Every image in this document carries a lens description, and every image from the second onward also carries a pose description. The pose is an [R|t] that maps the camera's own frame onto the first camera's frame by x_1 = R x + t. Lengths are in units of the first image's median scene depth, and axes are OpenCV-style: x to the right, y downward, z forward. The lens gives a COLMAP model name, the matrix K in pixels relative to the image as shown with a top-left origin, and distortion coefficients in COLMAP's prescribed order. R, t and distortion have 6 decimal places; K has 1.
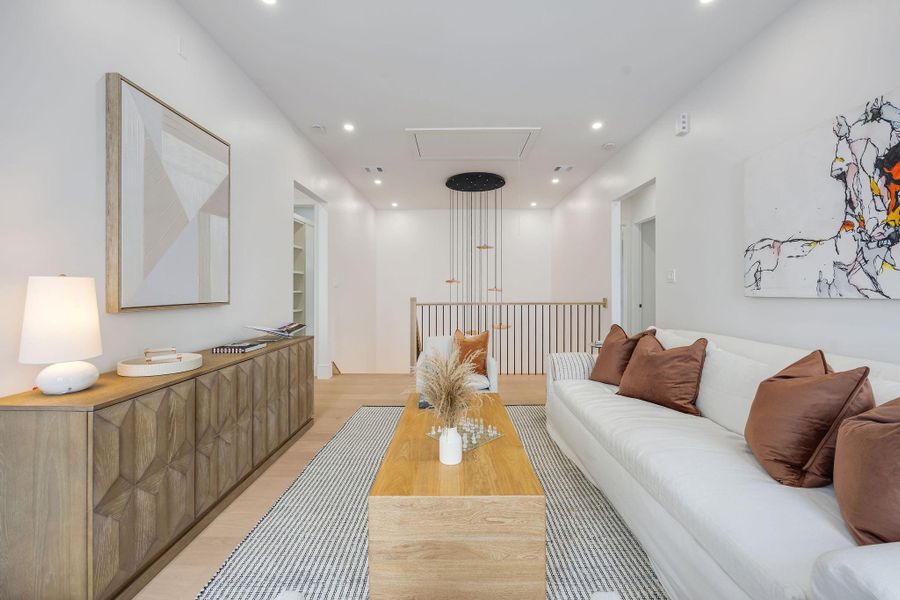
lens RADIAL K [[360.5, 0, 448.5], [0, 360.5, 296.6], [0, 0, 1]] dist [-0.003309, -0.000404]
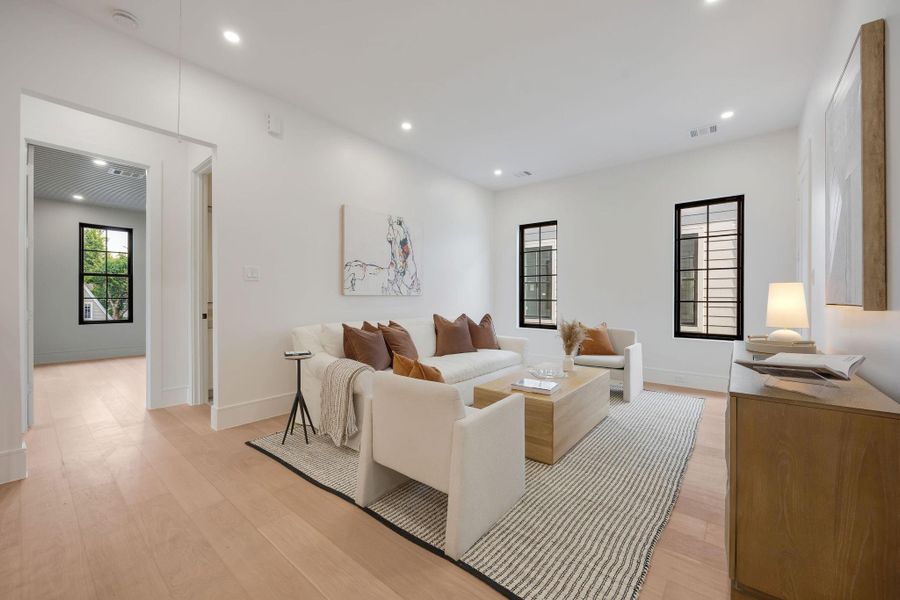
lens RADIAL K [[360.5, 0, 448.3], [0, 360.5, 293.0], [0, 0, 1]] dist [-0.003309, -0.000404]
pose [[-0.776986, -0.003169, 0.629510, -0.642328], [0.000259, 0.999986, 0.005353, -0.022446], [-0.629518, 0.004323, -0.776974, 2.571117]]
